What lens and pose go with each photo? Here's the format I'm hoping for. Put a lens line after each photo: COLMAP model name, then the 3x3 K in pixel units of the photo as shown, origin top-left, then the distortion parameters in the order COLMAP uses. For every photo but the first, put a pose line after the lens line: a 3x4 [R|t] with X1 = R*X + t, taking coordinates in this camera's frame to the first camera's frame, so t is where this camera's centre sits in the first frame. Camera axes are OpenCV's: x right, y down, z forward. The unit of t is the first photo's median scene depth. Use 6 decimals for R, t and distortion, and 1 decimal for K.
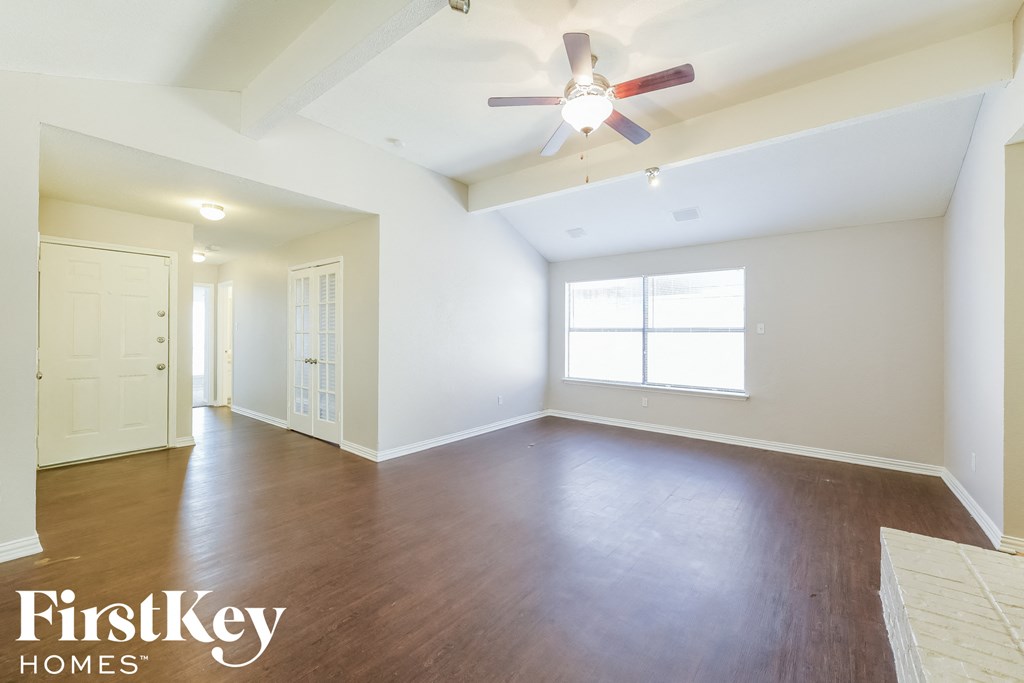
lens RADIAL K [[409.4, 0, 516.4], [0, 409.4, 345.2], [0, 0, 1]] dist [0.001332, 0.000134]
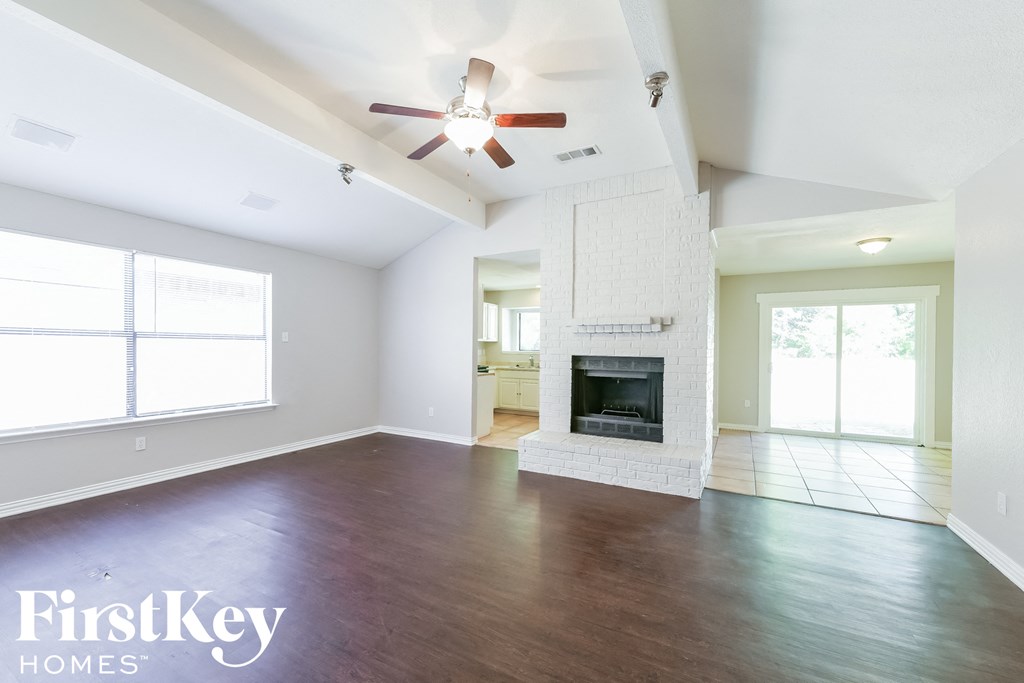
lens RADIAL K [[409.4, 0, 516.4], [0, 409.4, 345.2], [0, 0, 1]] dist [0.001332, 0.000134]
pose [[-0.160252, -0.002346, 0.987073, -0.445963], [0.014602, 0.999882, 0.004747, -0.014218], [-0.986968, 0.015174, -0.160199, 0.526081]]
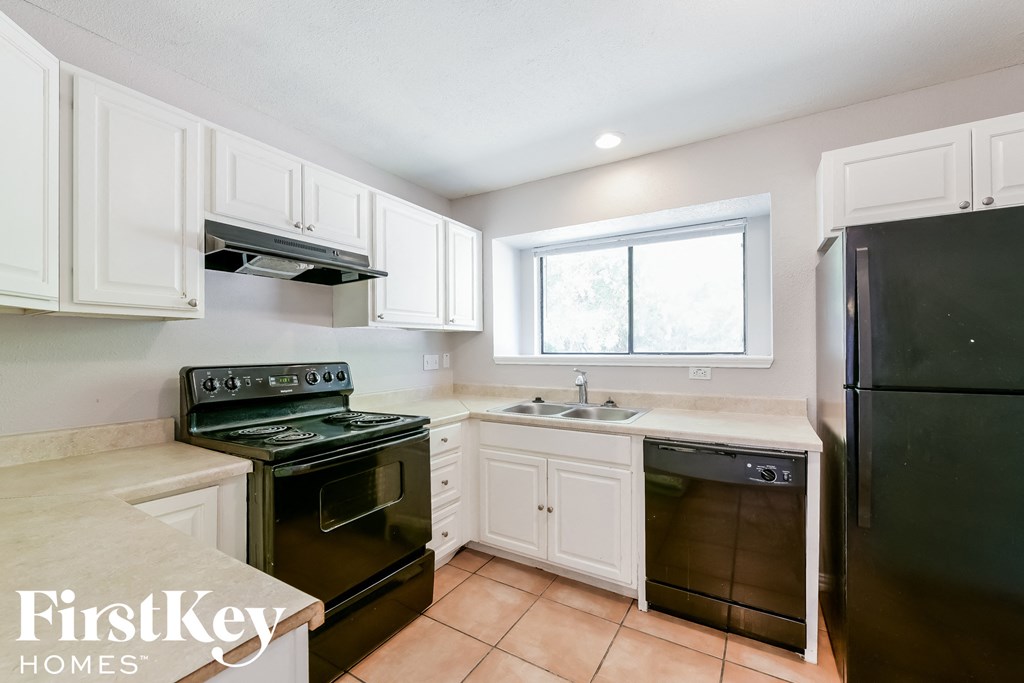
lens RADIAL K [[409.4, 0, 516.4], [0, 409.4, 345.2], [0, 0, 1]] dist [0.001332, 0.000134]
pose [[-0.122810, 0.000801, 0.992430, 0.572457], [0.029961, 0.999547, 0.002900, -0.002309], [-0.991978, 0.030091, -0.122778, 0.363478]]
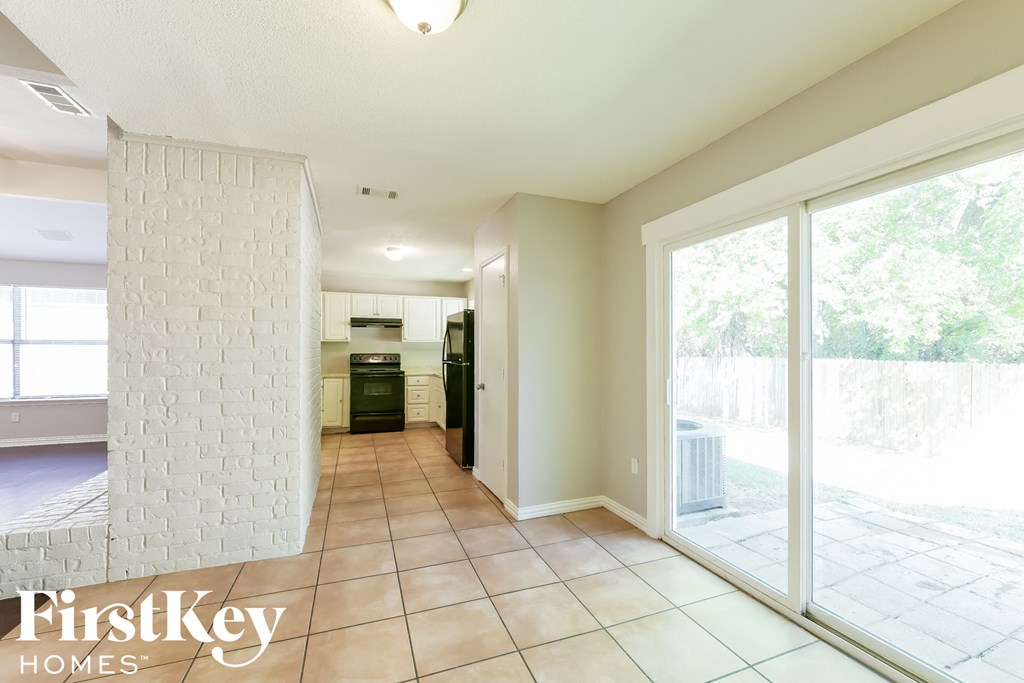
lens RADIAL K [[409.4, 0, 516.4], [0, 409.4, 345.2], [0, 0, 1]] dist [0.001332, 0.000134]
pose [[0.504596, 0.001467, 0.863354, 0.080845], [0.024344, 0.999577, -0.015926, 0.015268], [-0.863012, 0.029054, 0.504347, -0.510097]]
